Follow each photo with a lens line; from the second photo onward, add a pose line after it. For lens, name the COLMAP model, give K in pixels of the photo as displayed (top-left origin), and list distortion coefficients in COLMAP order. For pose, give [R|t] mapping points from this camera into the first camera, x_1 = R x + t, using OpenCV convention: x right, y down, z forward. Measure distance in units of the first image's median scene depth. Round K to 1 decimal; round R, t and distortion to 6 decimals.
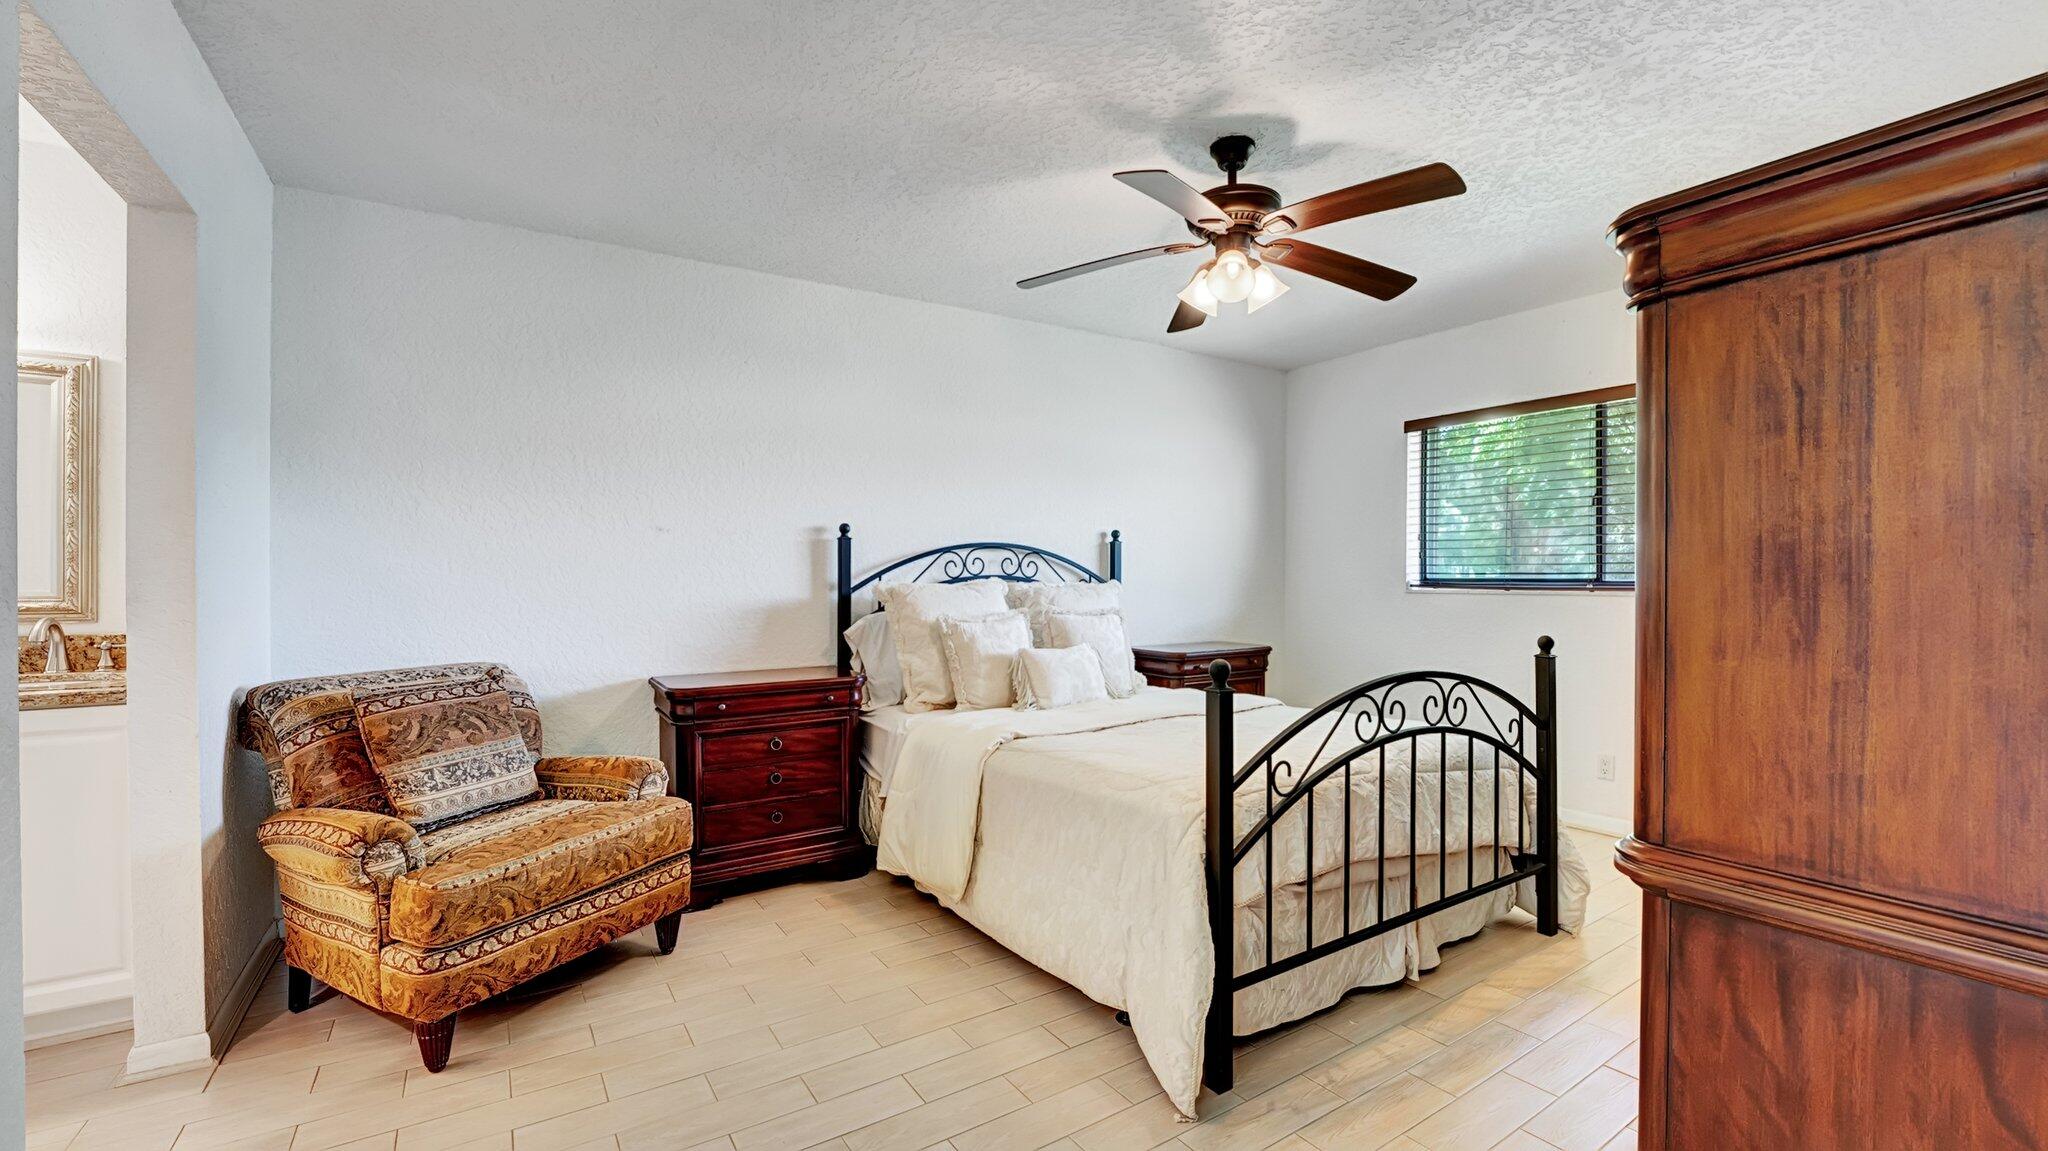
lens RADIAL K [[846.3, 0, 1010.6], [0, 846.3, 577.0], [0, 0, 1]] dist [-0.022246, -0.000021]
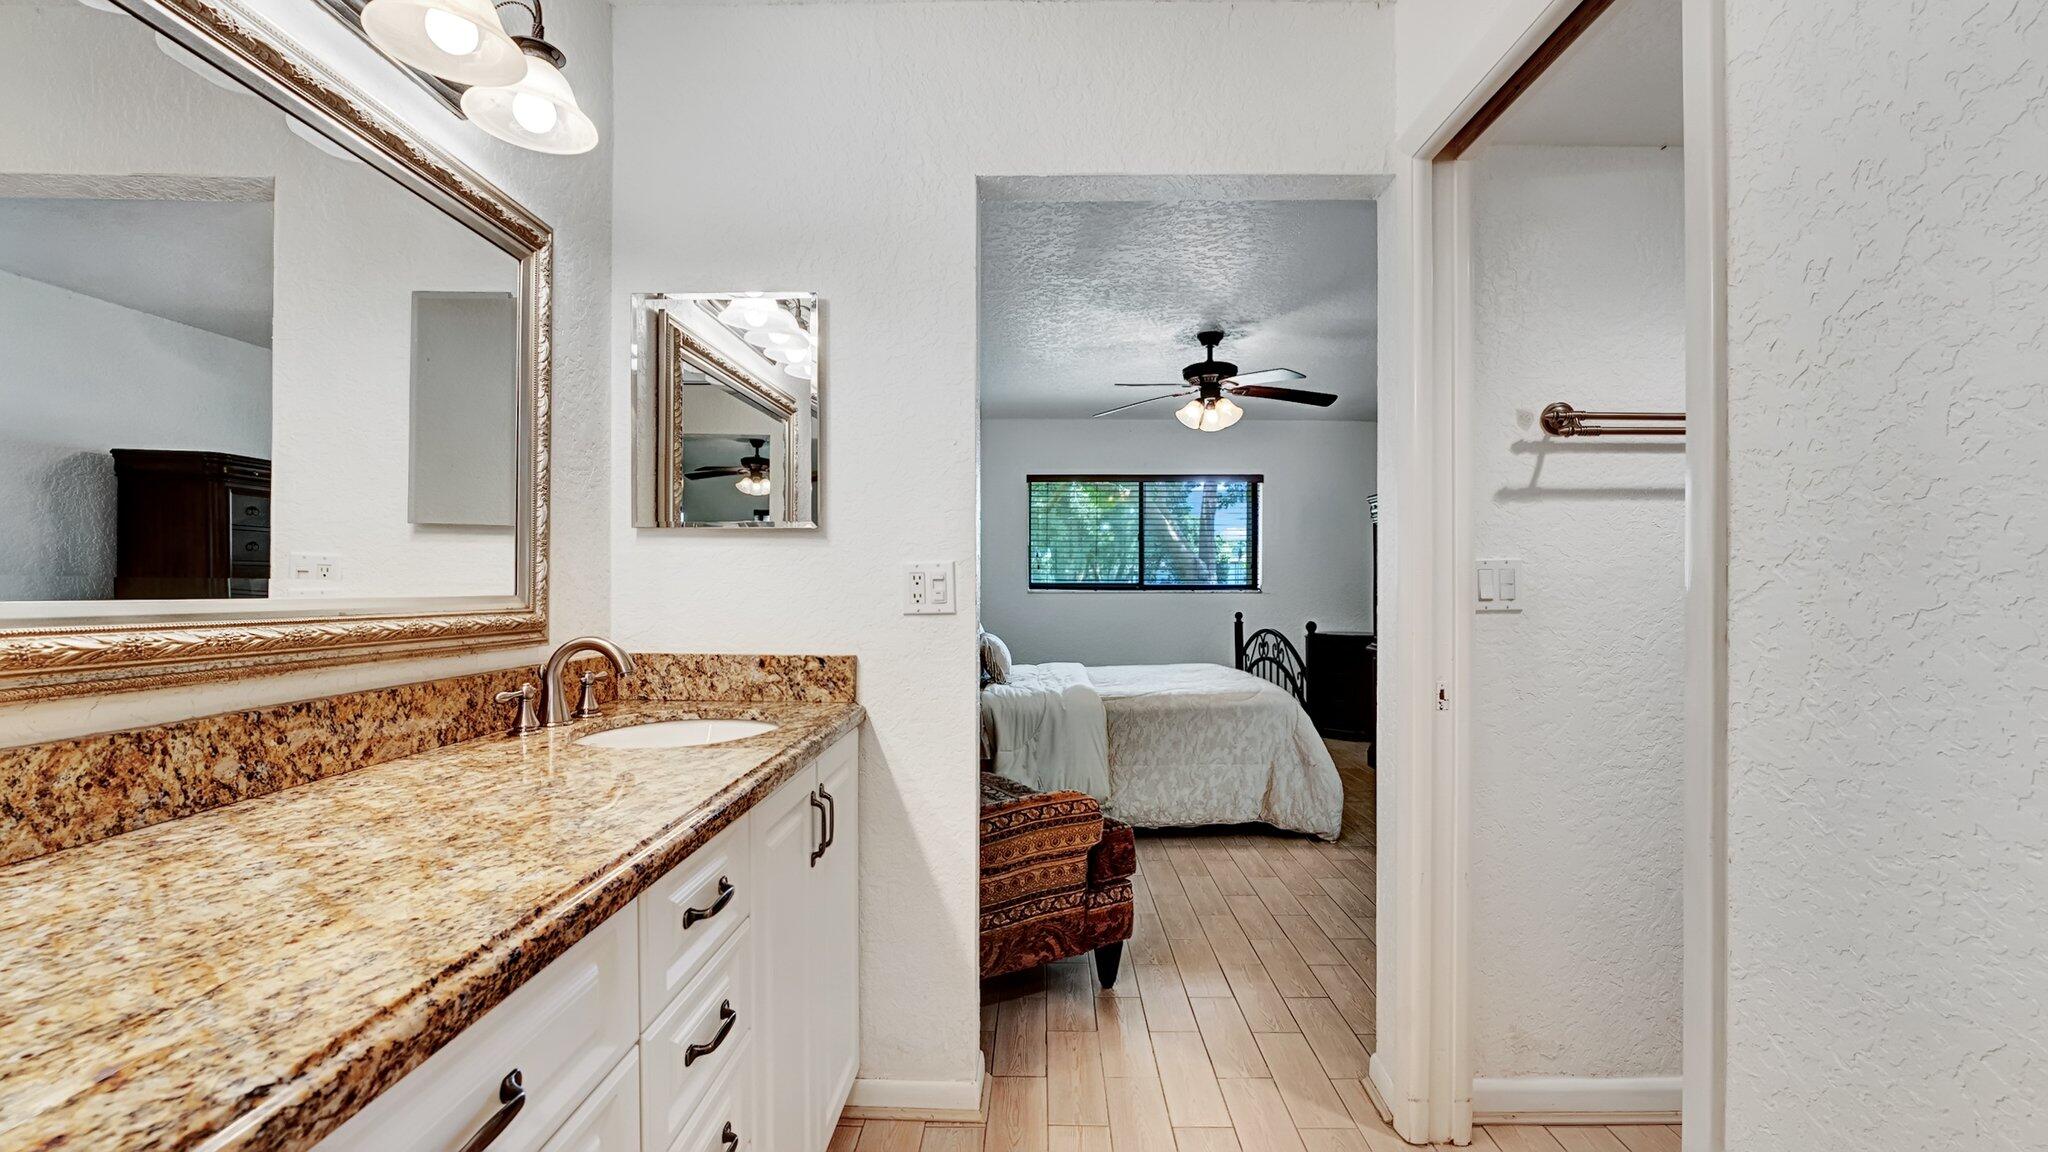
lens RADIAL K [[881.8, 0, 1031.1], [0, 881.8, 578.3], [0, 0, 1]] dist [0.000019, 0.000038]
pose [[0.557458, 0.006856, 0.830177, -1.531302], [-0.001259, 0.999972, -0.007413, 0.008491], [-0.830204, 0.003087, 0.557451, 0.298614]]
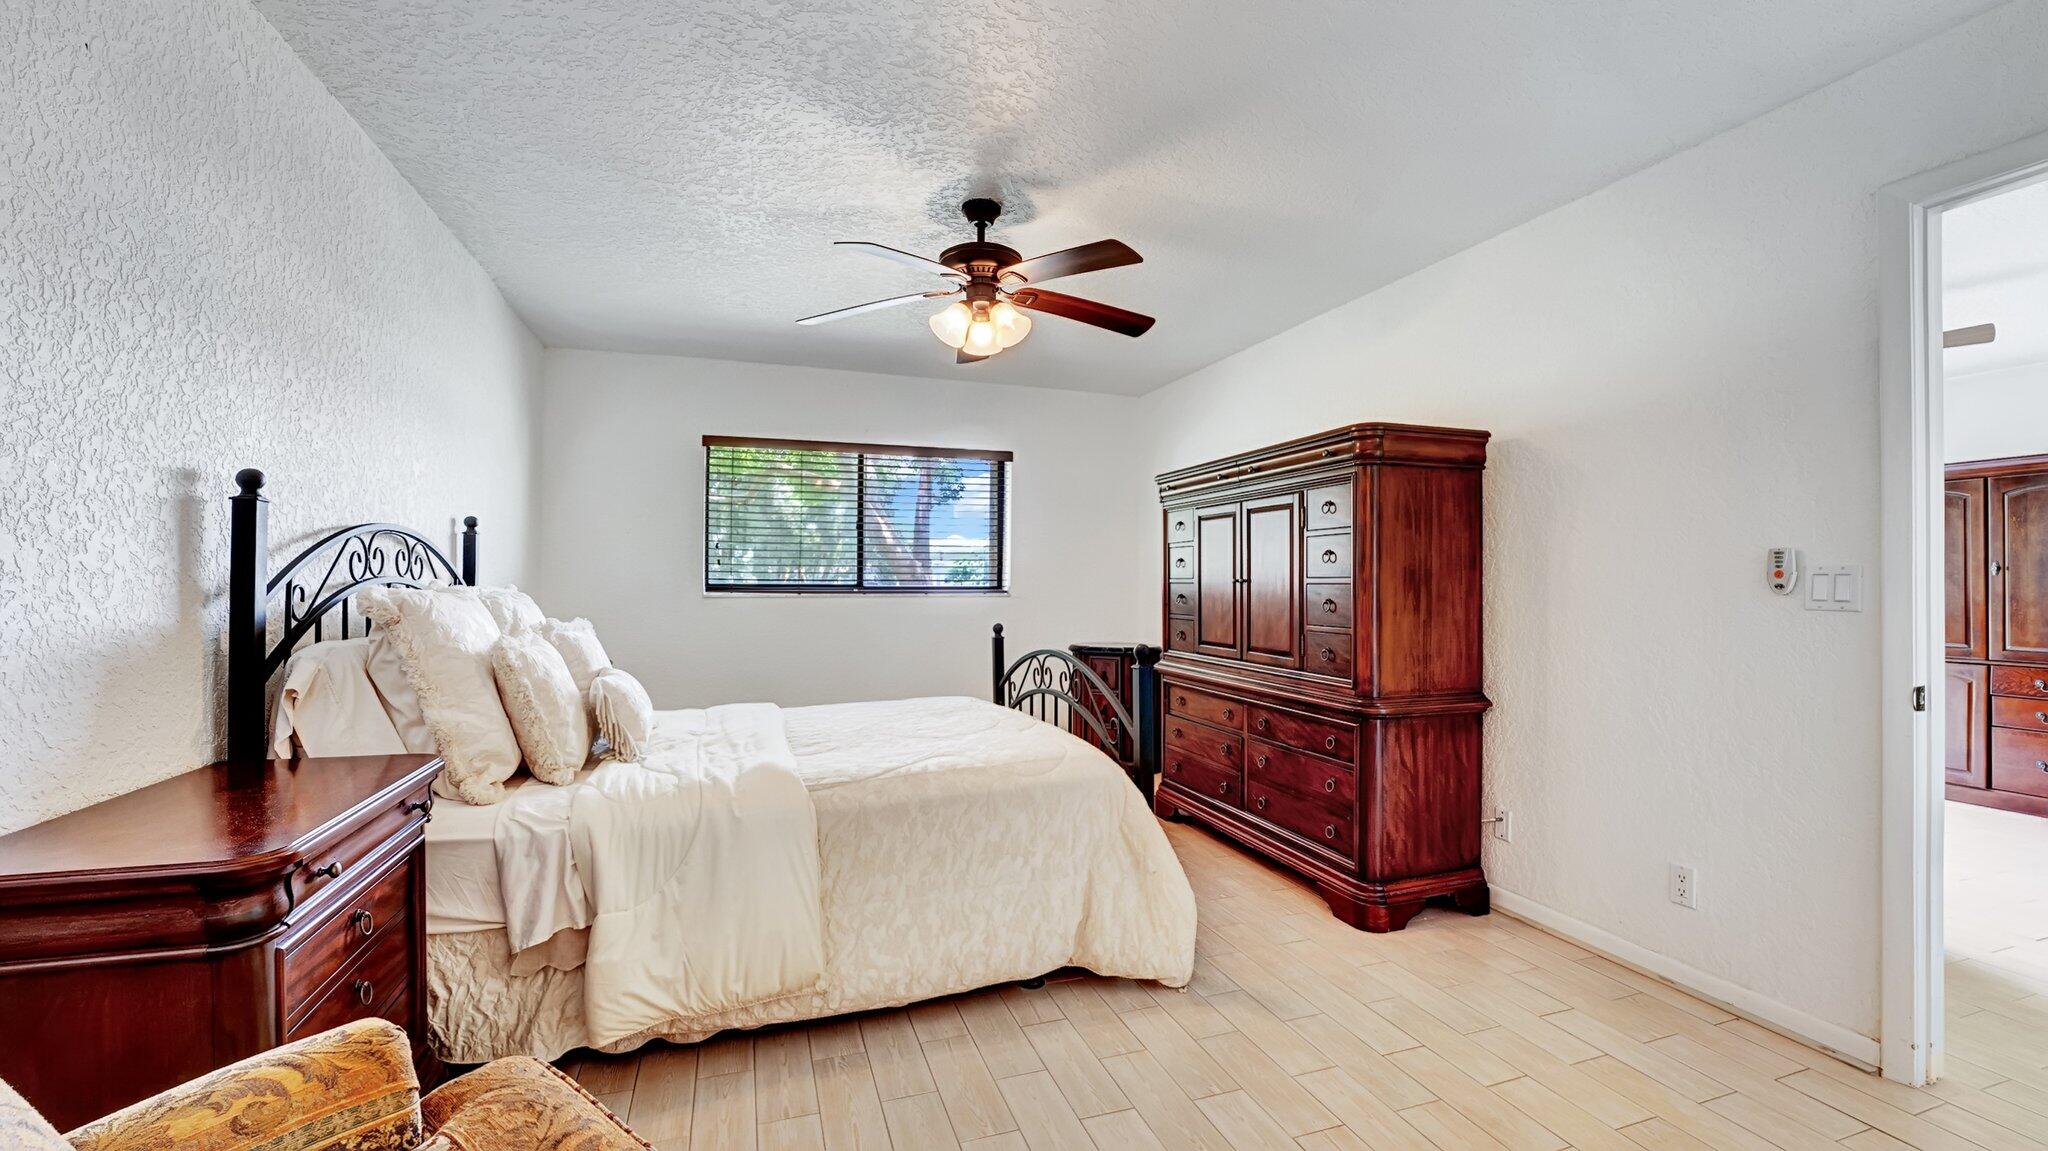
lens RADIAL K [[827.5, 0, 1034.5], [0, 827.5, 578.0], [0, 0, 1]] dist [-0.035176, 0.000026]
pose [[0.239815, 0.010660, 0.970760, -0.841740], [-0.002485, 0.999943, -0.010366, 0.007032], [-0.970816, 0.000073, 0.239827, 0.687709]]
